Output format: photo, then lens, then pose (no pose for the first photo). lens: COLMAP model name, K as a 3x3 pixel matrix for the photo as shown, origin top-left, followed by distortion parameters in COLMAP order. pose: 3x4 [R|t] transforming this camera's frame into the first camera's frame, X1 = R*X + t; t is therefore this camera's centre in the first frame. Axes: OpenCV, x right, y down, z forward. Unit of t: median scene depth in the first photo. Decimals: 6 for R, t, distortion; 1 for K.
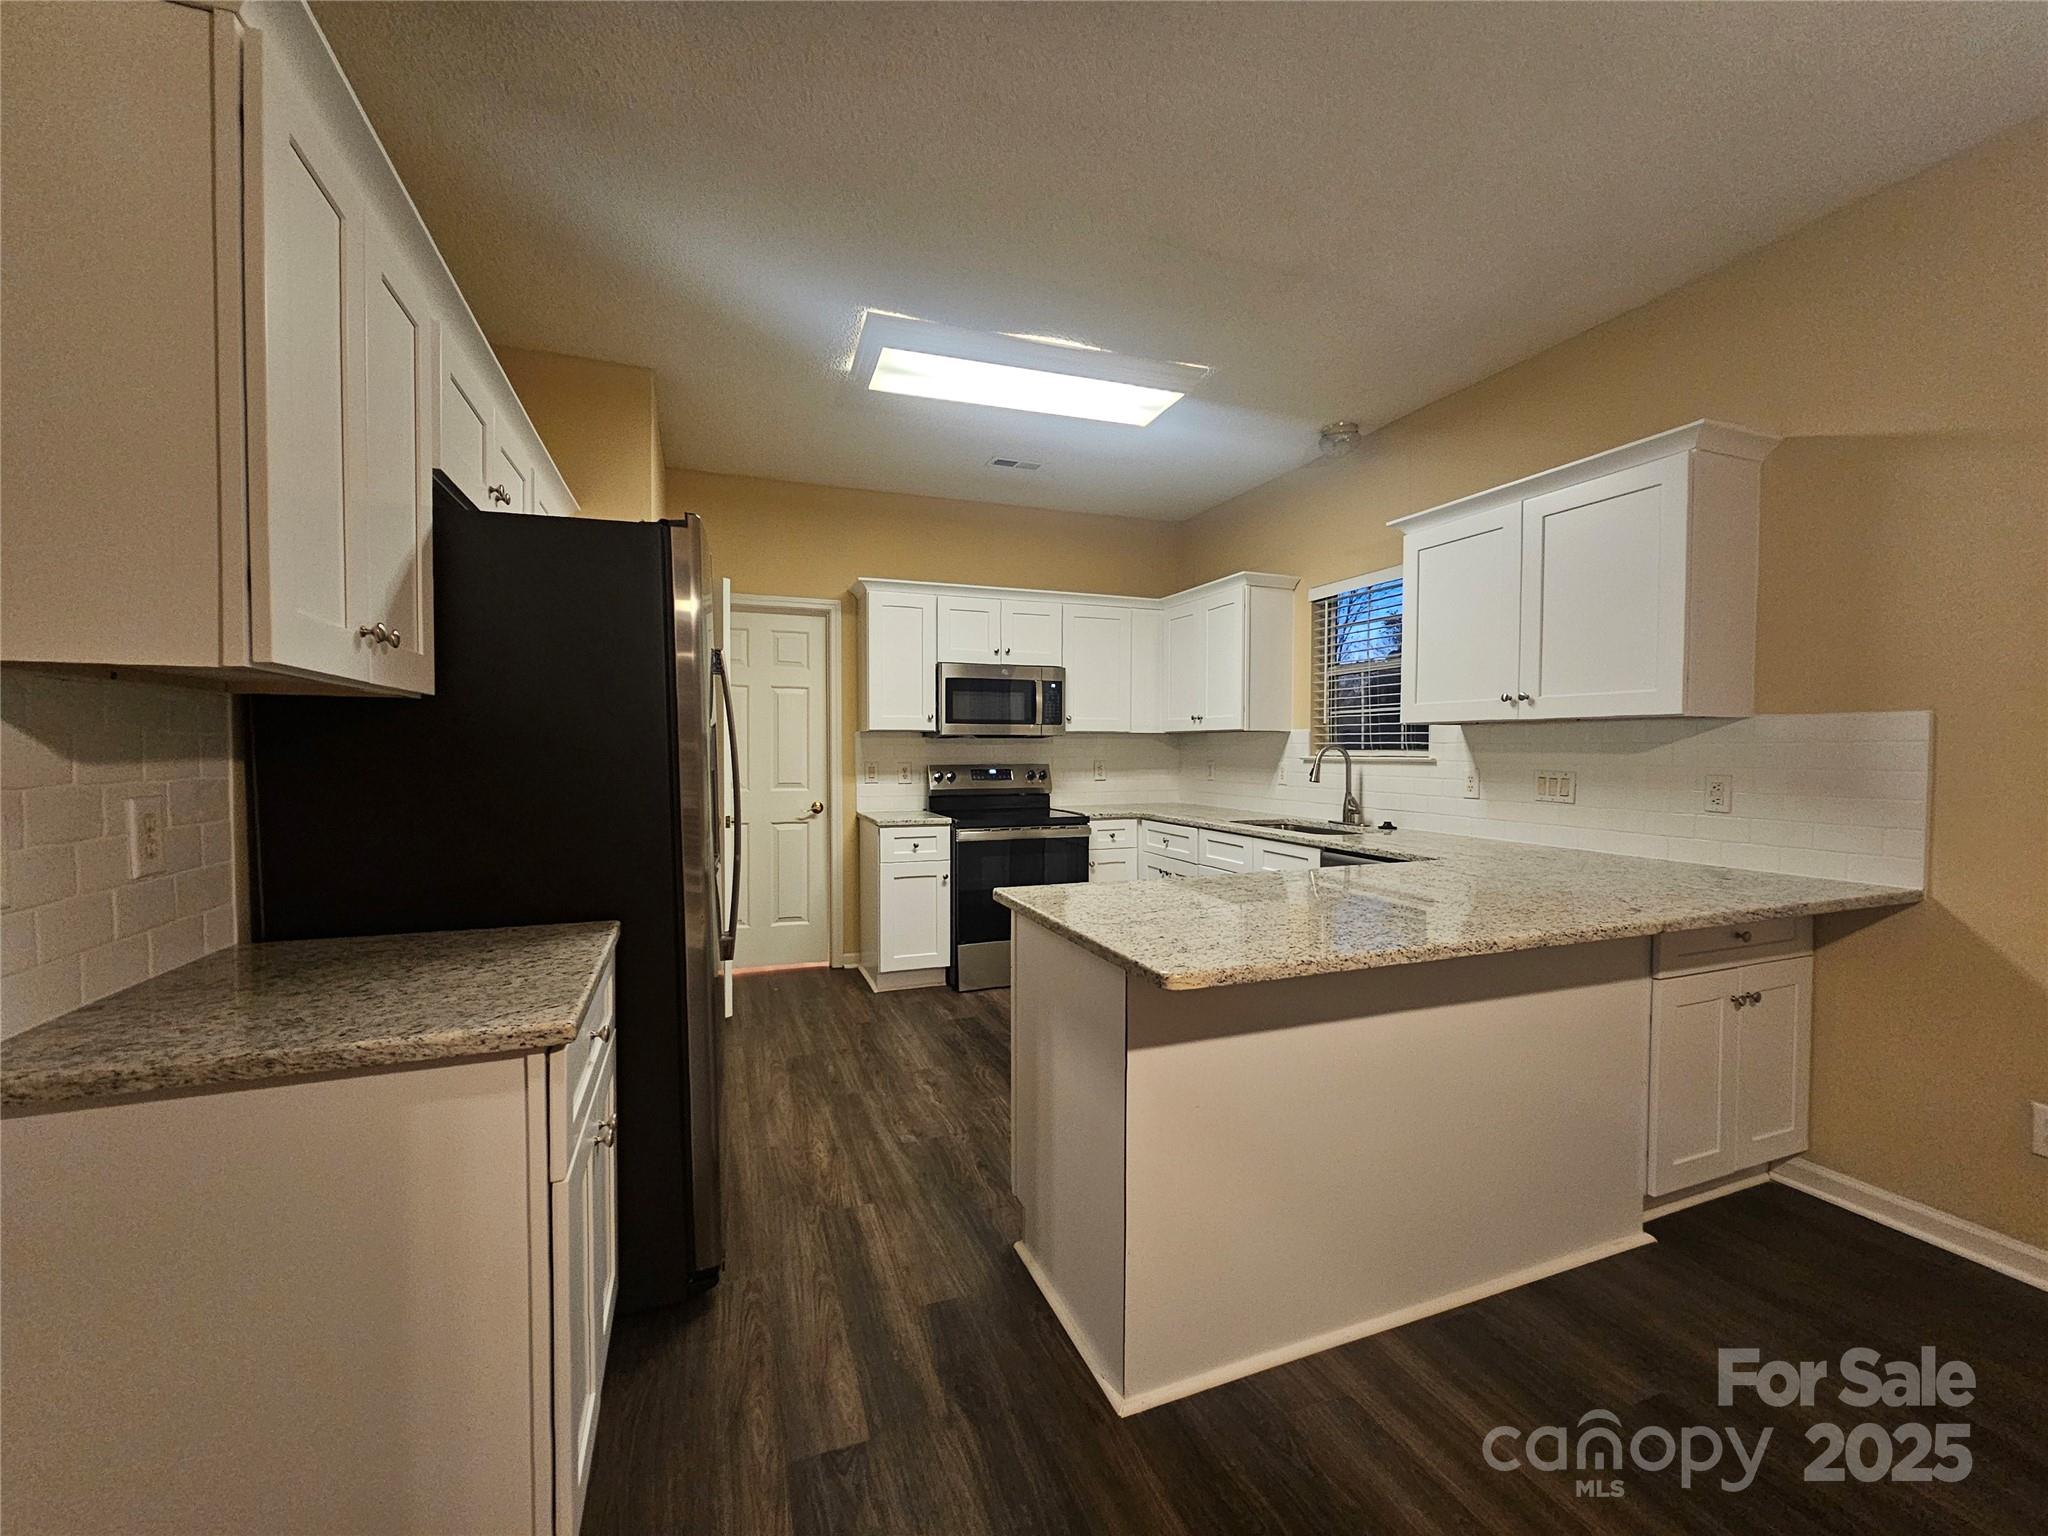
lens RADIAL K [[840.6, 0, 1034.6], [0, 840.6, 769.6], [0, 0, 1]] dist [-0.000150, -0.000001]
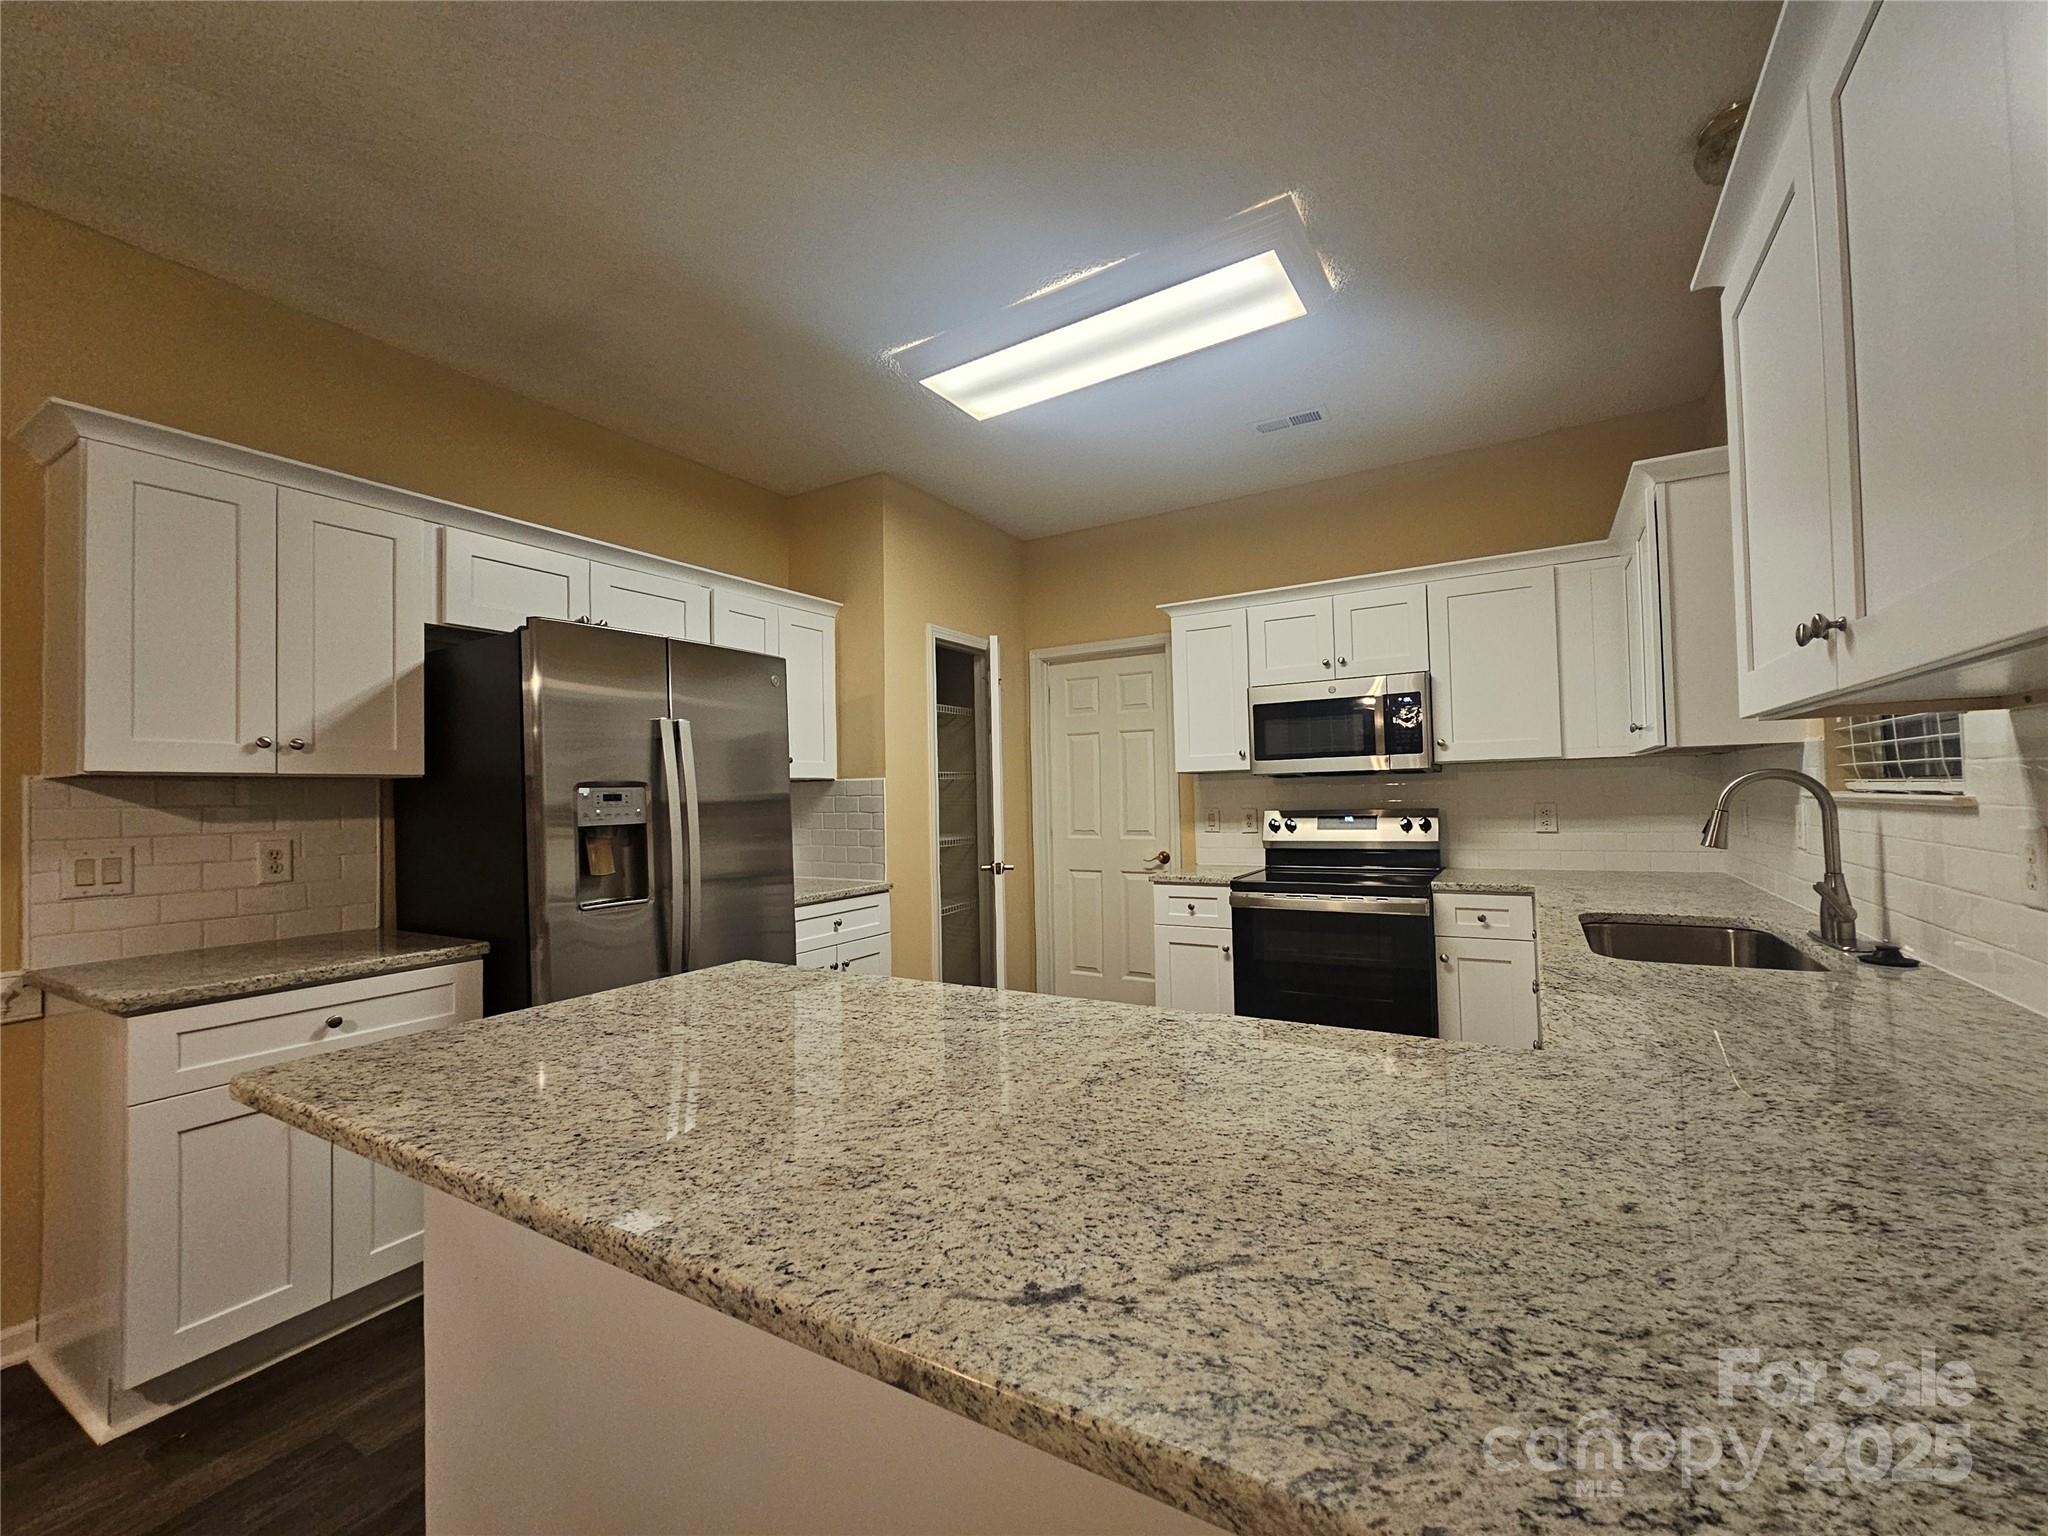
lens RADIAL K [[840.6, 0, 1034.6], [0, 840.6, 769.6], [0, 0, 1]] dist [-0.000150, -0.000001]
pose [[0.625638, -0.040602, -0.779056, 0.418371], [0.003871, 0.998794, -0.048945, -0.007187], [0.780104, 0.027606, 0.625041, 0.341085]]
